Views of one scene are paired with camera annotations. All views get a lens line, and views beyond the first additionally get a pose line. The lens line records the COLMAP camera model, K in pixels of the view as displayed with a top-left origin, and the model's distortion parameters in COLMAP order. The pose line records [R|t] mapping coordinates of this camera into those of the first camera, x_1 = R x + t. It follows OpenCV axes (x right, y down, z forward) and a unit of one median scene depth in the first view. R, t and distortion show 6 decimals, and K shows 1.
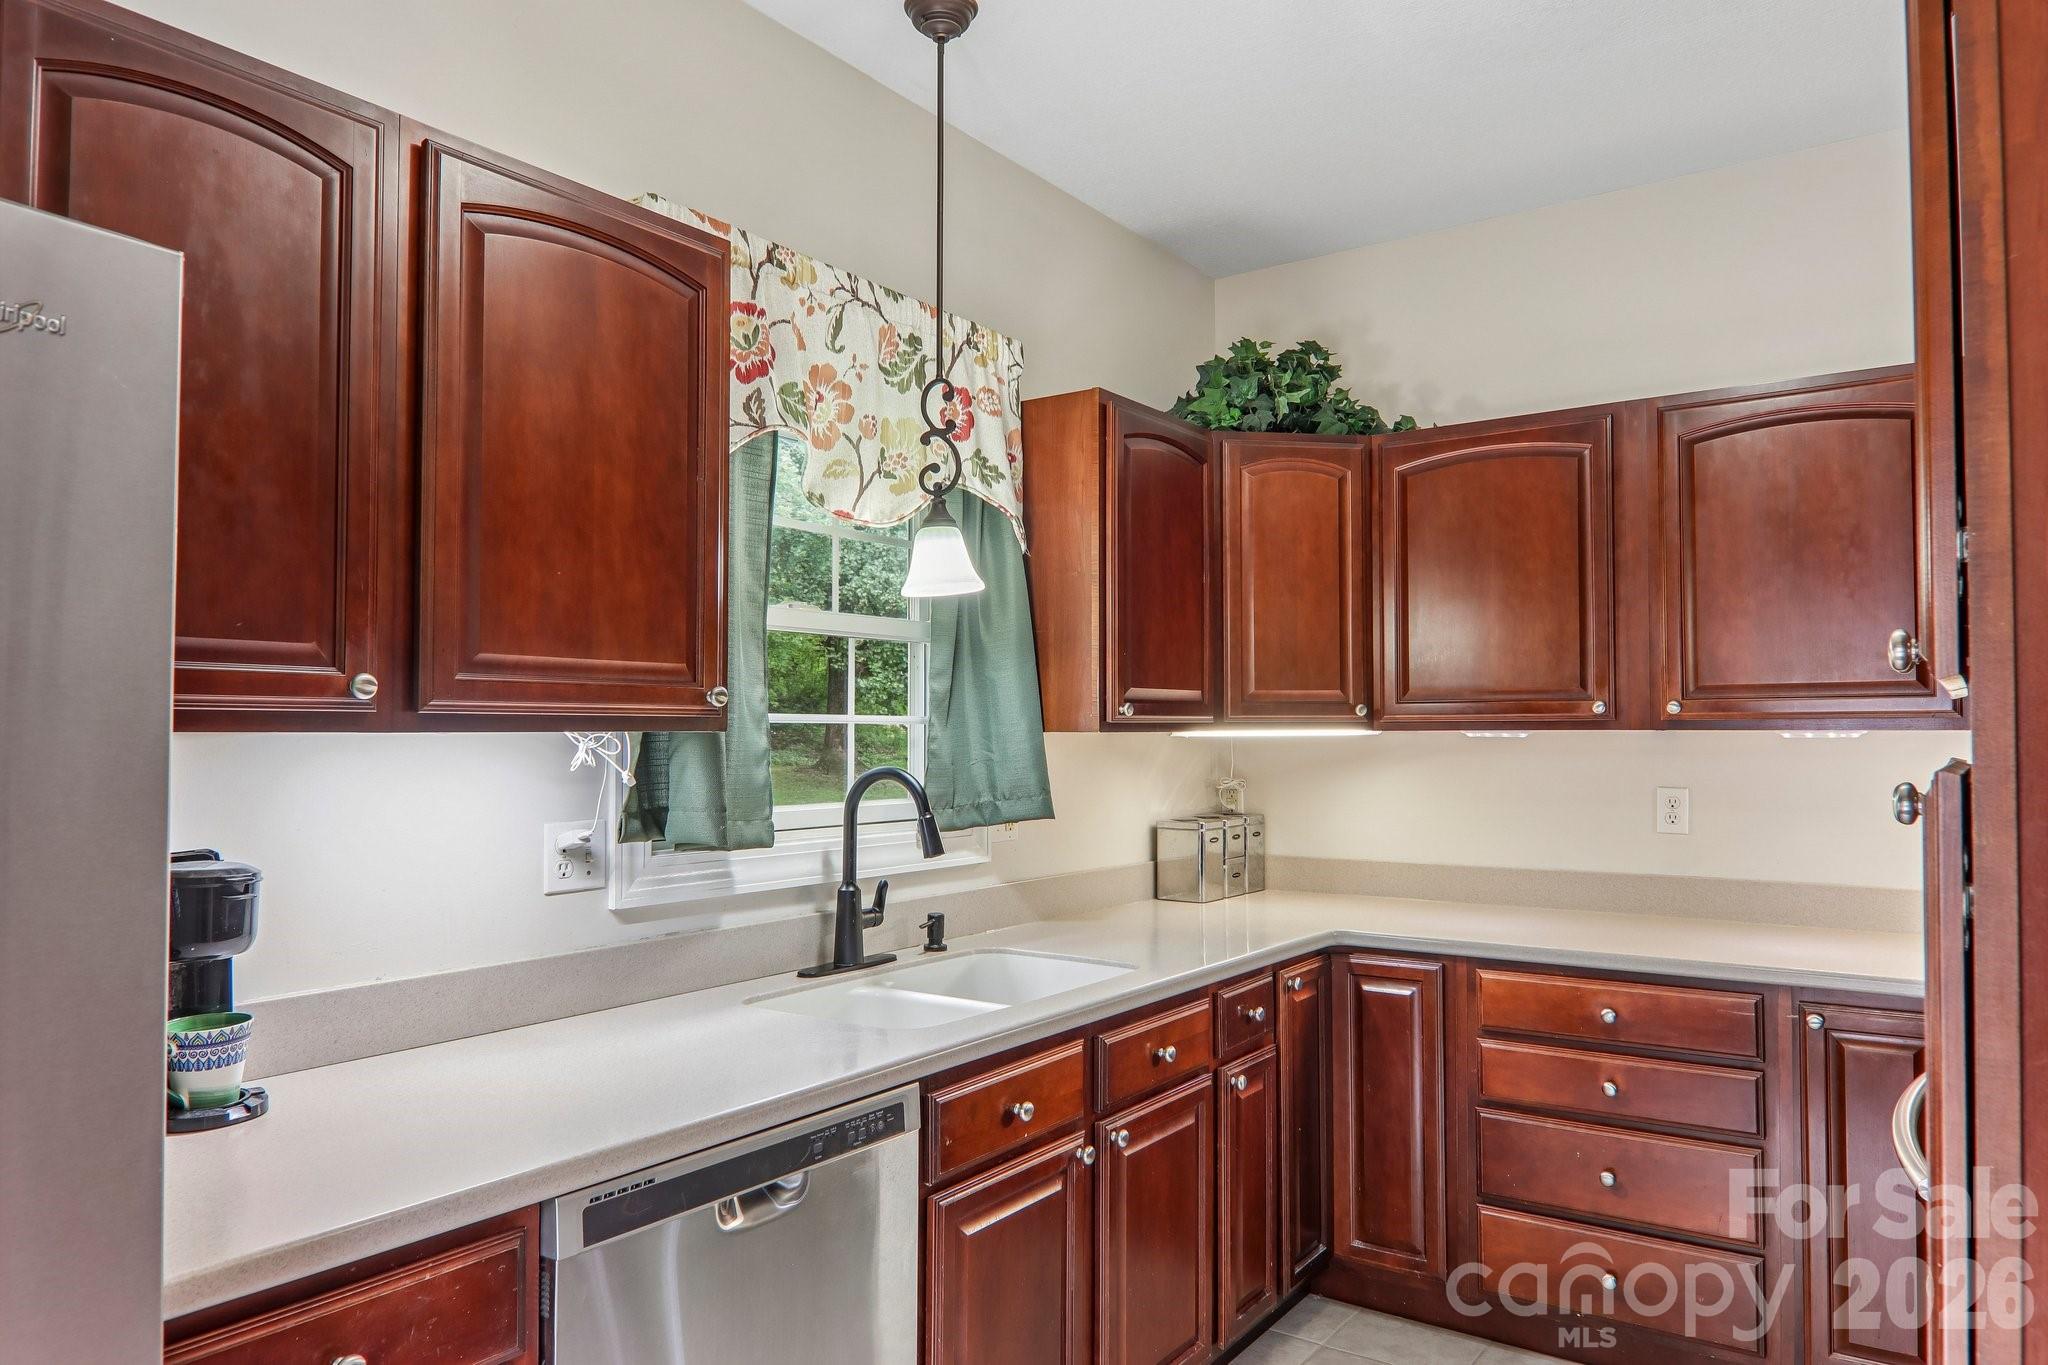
lens RADIAL K [[1357.0, 0, 1028.0], [0, 1357.0, 700.3], [0, 0, 1]] dist [0.001622, 0.000063]
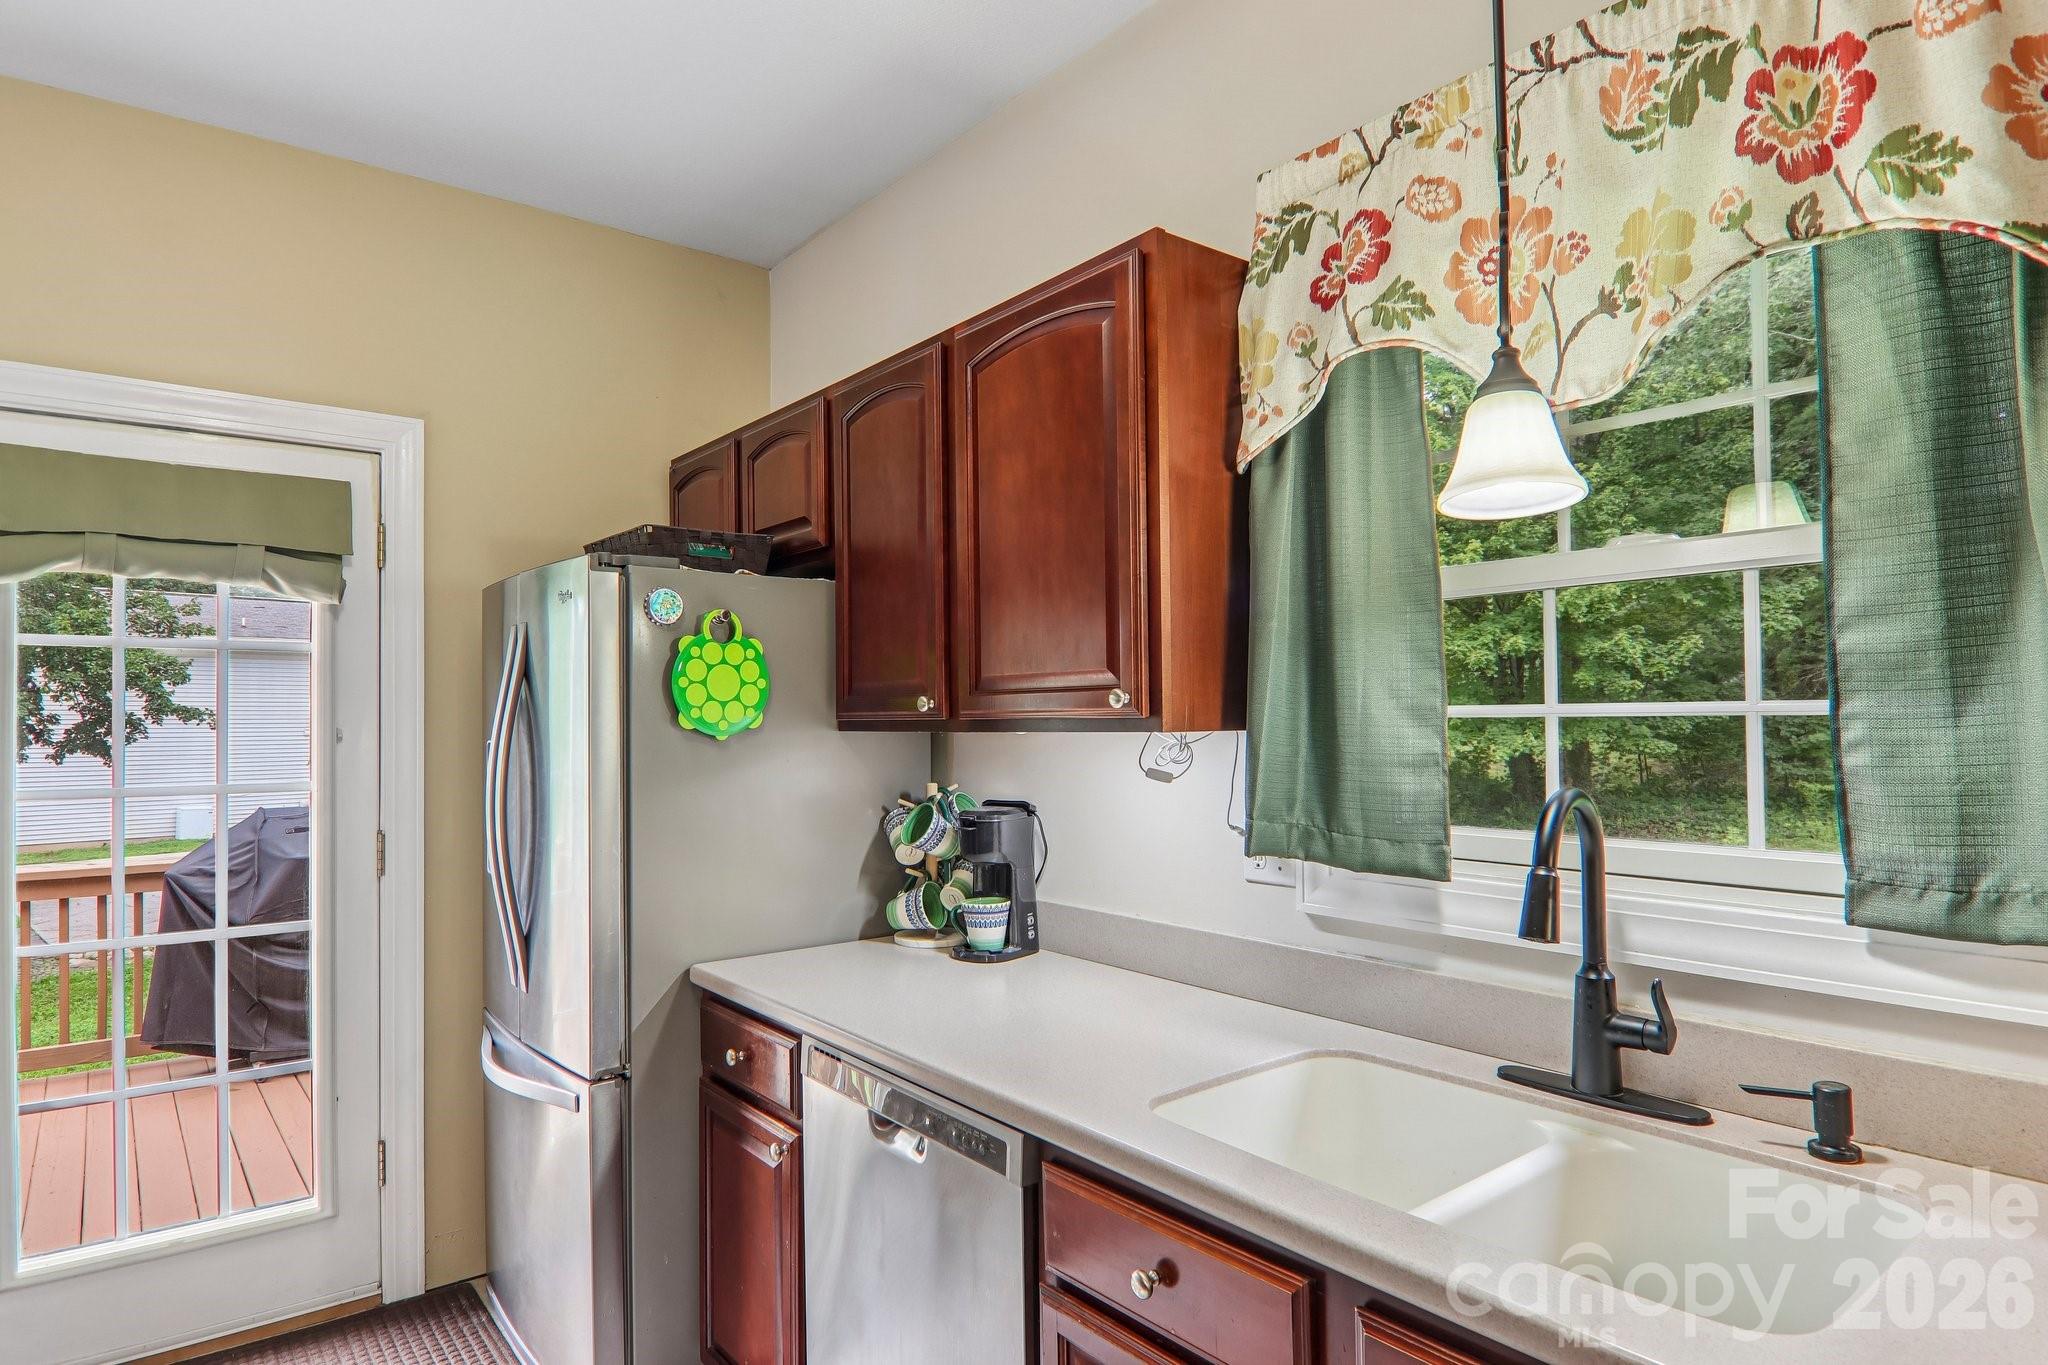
lens RADIAL K [[1135.4, 0, 1023.6], [0, 1135.4, 703.8], [0, 0, 1]] dist [0.001378, -0.018554]
pose [[-0.273732, -0.013443, -0.961712, 0.431145], [0.033819, 0.999149, -0.023592, 0.013343], [0.961211, -0.038982, -0.273045, 0.829231]]
